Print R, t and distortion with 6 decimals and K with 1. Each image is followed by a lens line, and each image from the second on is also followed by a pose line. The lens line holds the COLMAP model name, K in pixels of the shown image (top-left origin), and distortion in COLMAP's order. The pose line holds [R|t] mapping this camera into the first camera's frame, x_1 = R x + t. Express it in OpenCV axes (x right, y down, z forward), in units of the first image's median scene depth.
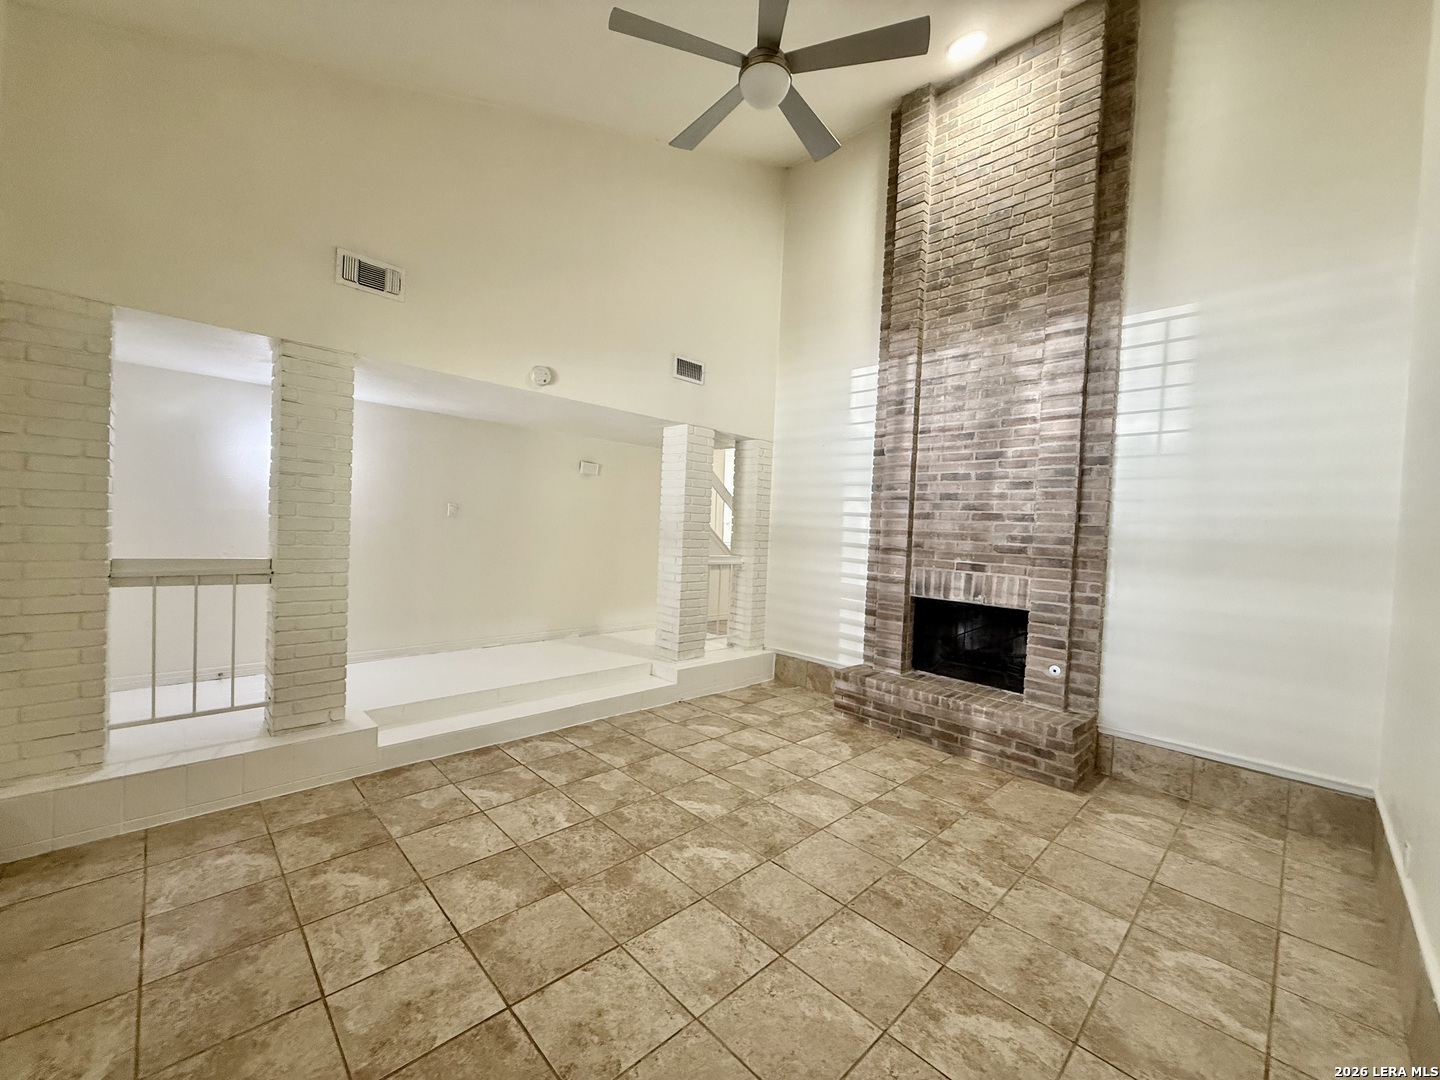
lens RADIAL K [[575.2, 0, 717.4], [0, 575.2, 541.3], [0, 0, 1]] dist [-0.001934, 0.000523]
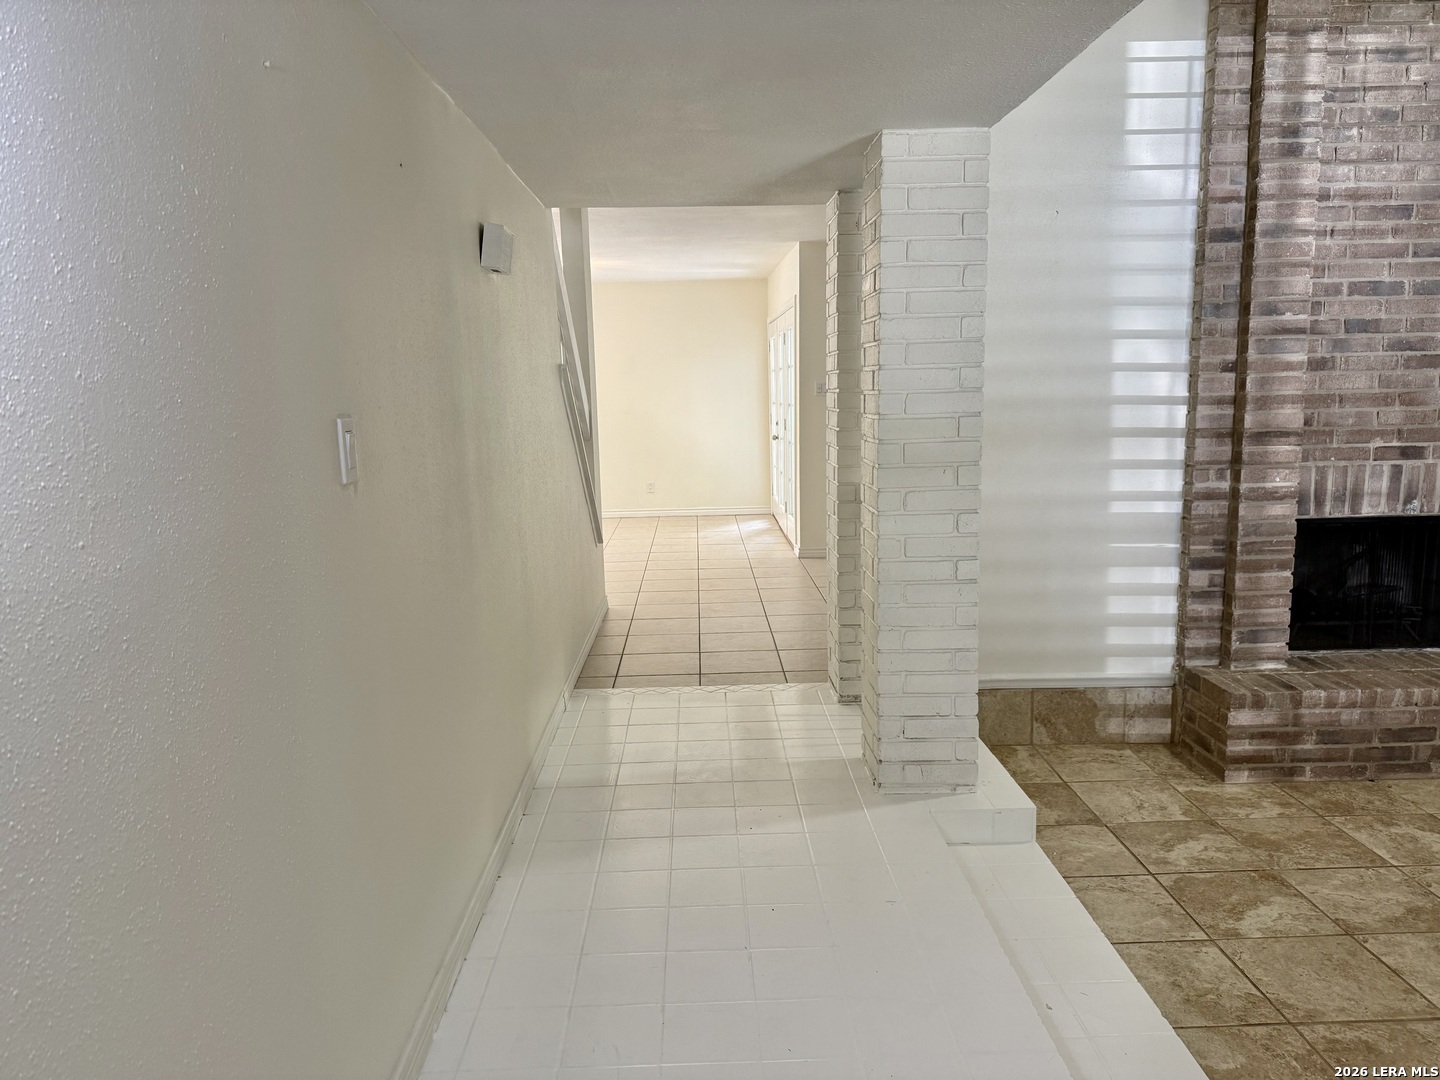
lens RADIAL K [[1021.7, 0, 719.4], [0, 1021.7, 546.8], [0, 0, 1]] dist [-0.000106, -0.001866]
pose [[0.682721, -0.175840, 0.709205, -0.747046], [0.070869, 0.981971, 0.175247, -0.088048], [-0.727234, -0.069384, 0.682874, 0.798249]]
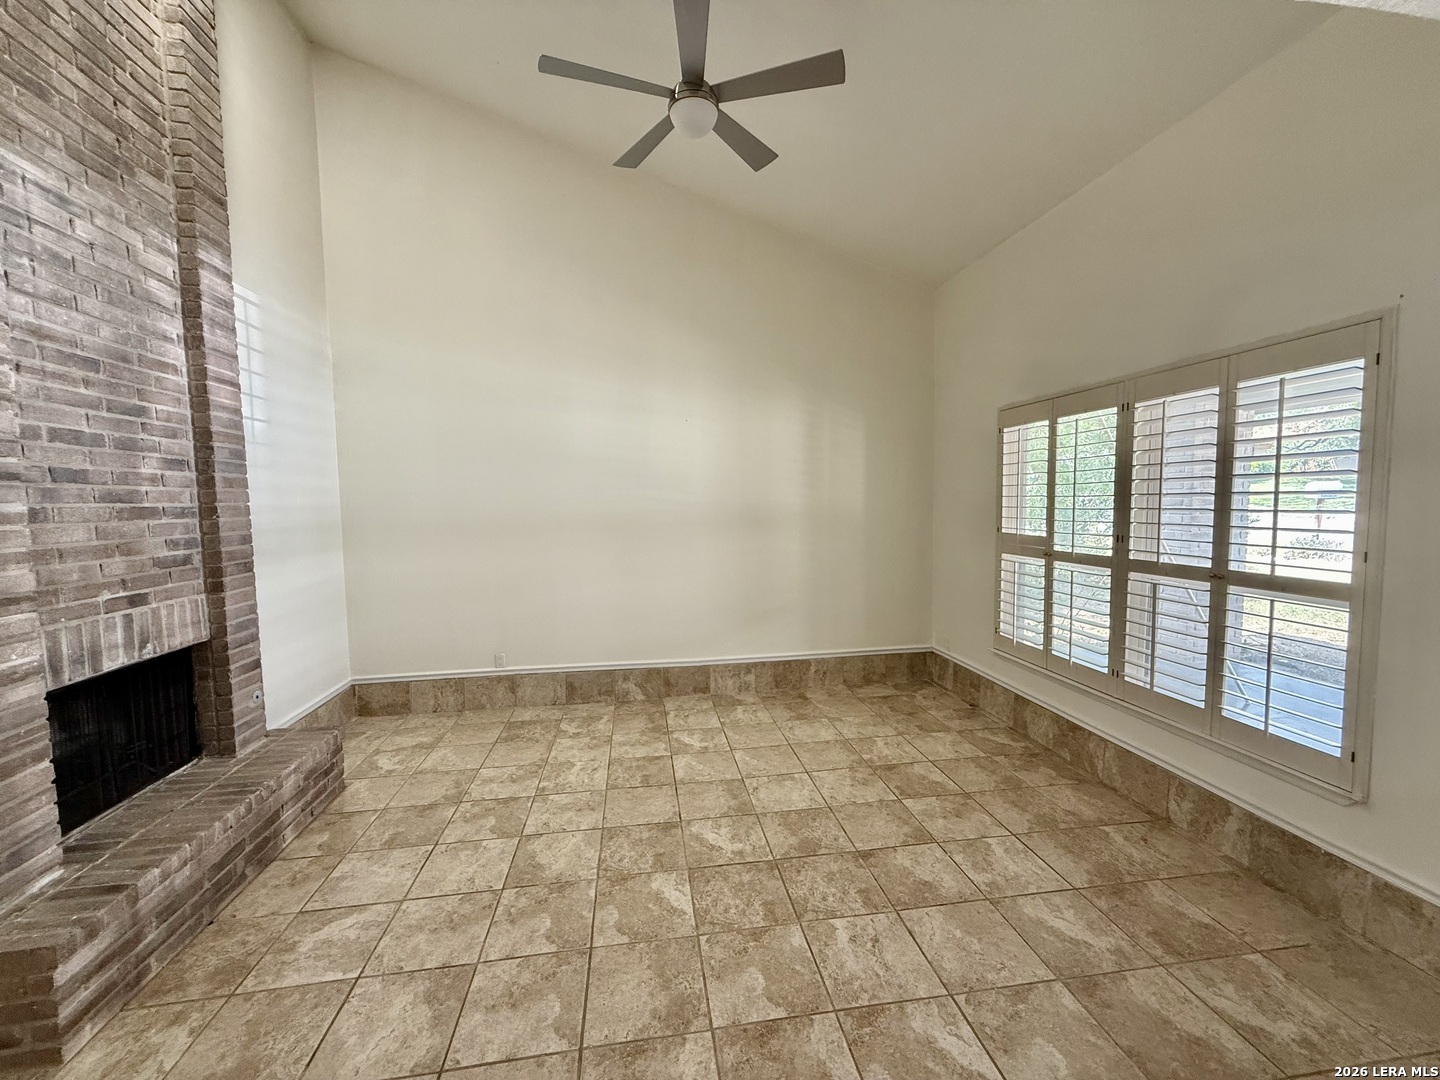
lens RADIAL K [[575.2, 0, 717.4], [0, 575.2, 541.3], [0, 0, 1]] dist [-0.001934, 0.000523]
pose [[-0.811277, -0.074337, 0.579916, -0.364093], [-0.007522, 0.993129, 0.116783, -0.086704], [-0.584613, 0.090382, -0.806262, 1.117390]]
